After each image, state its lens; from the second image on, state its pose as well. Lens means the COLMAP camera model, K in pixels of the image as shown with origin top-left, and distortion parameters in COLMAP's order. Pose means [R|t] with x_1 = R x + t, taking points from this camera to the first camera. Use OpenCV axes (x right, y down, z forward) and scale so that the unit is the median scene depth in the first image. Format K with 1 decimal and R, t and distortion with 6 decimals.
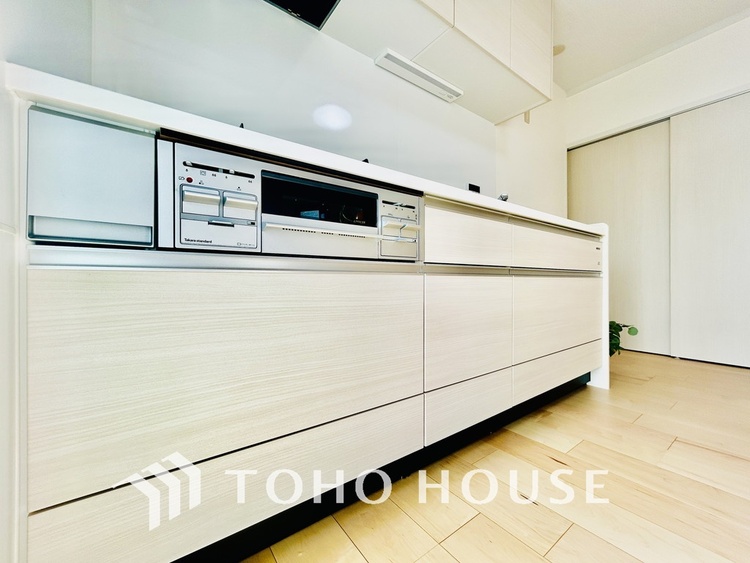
lens RADIAL K [[302.5, 0, 377.1], [0, 302.5, 277.8], [0, 0, 1]] dist [-0.008887, 0.000533]
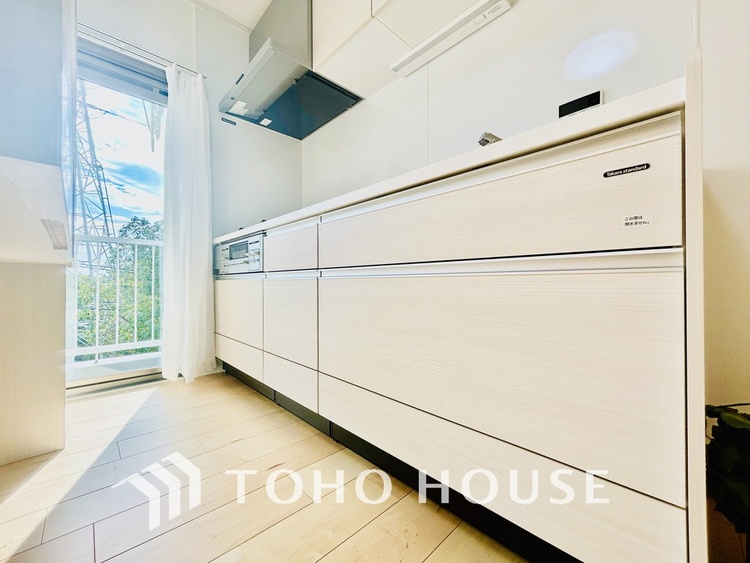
lens RADIAL K [[302.5, 0, 374.1], [0, 302.5, 282.1], [0, 0, 1]] dist [-0.008887, 0.000533]
pose [[0.130760, -0.009066, -0.991373, 1.456501], [0.010131, 0.999918, -0.007808, 0.018241], [0.991362, -0.009022, 0.130841, 1.072346]]
